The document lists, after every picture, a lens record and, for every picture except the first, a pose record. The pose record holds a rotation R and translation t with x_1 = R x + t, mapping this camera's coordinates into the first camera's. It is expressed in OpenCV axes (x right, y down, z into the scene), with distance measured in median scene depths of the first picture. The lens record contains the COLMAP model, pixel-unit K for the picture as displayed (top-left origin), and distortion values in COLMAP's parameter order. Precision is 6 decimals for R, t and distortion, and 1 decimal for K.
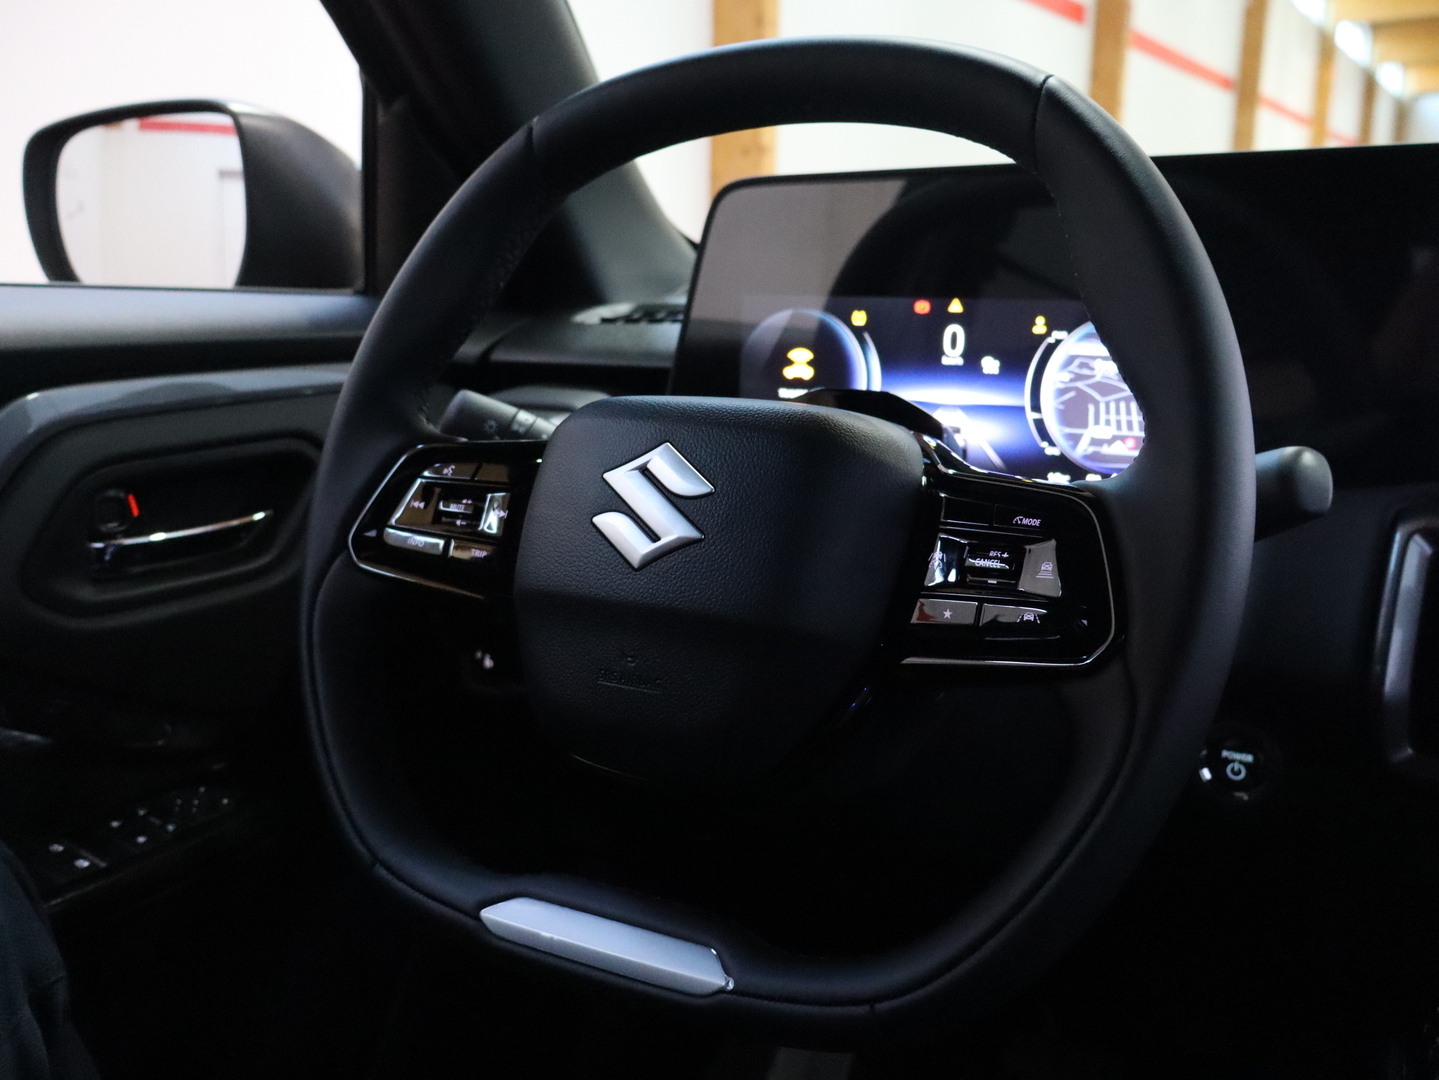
lens RADIAL K [[1313.8, 0, 720.4], [0, 1313.8, 536.4], [0, 0, 1]] dist [0.005401, 0.000000]
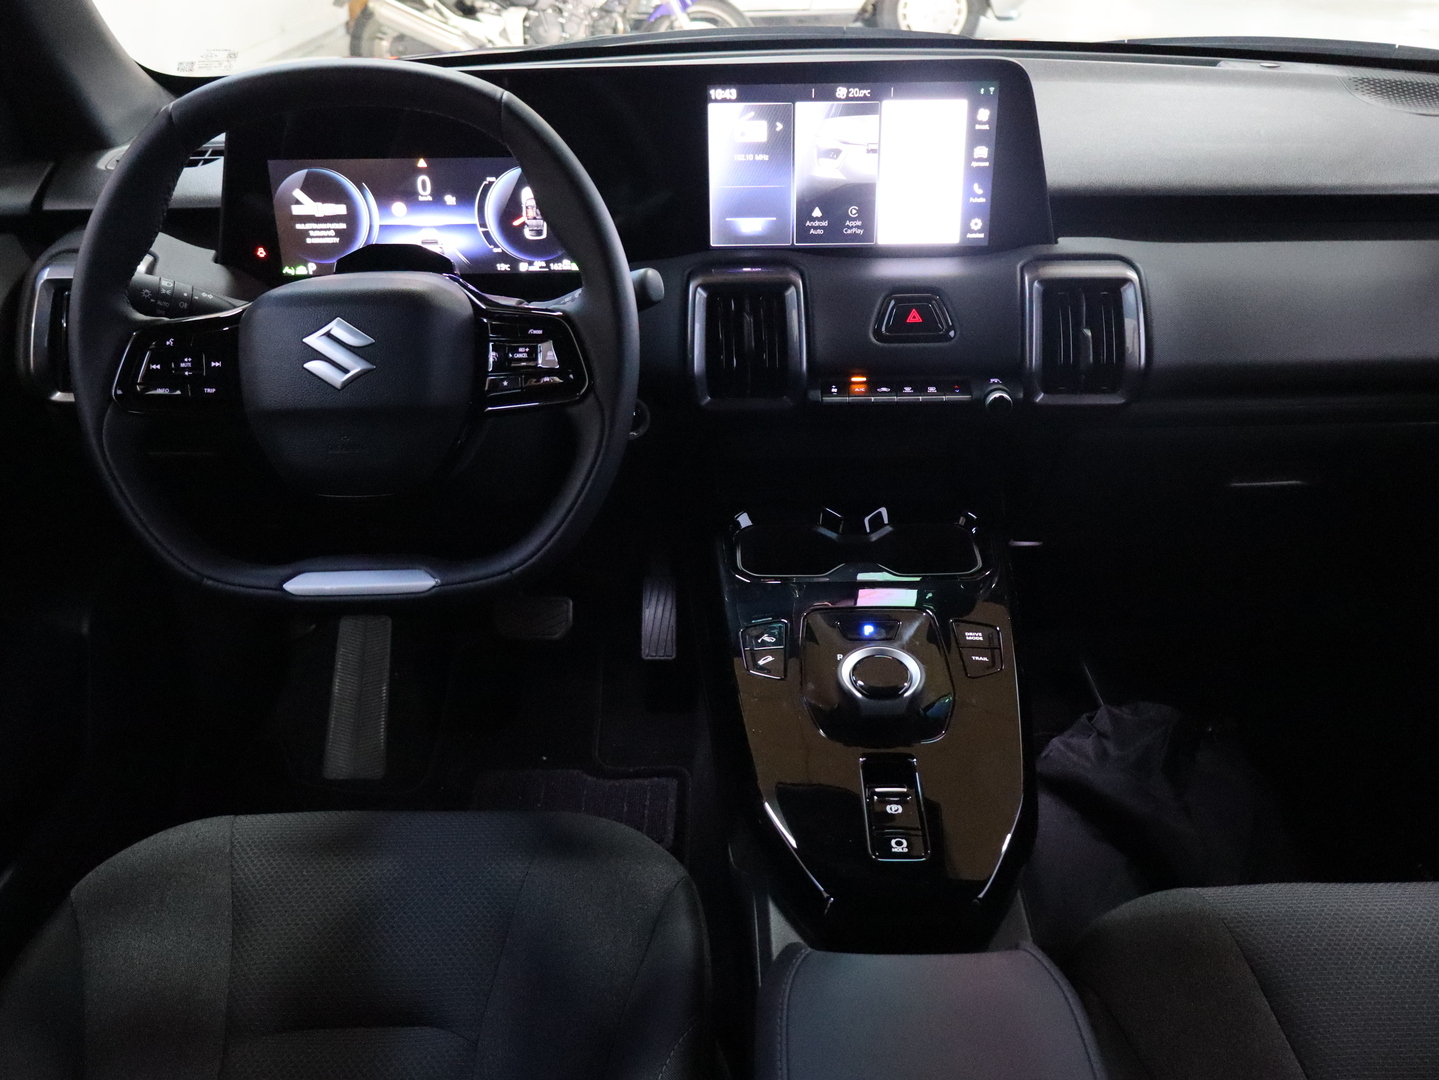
lens RADIAL K [[1313.8, 0, 720.1], [0, 1313.8, 539.6], [0, 0, 1]] dist [0.005401, 0.000000]
pose [[0.861094, -0.245541, 0.445227, -0.432786], [0.112957, 0.946164, 0.303339, -0.250394], [-0.495739, -0.210912, 0.842472, -0.790262]]
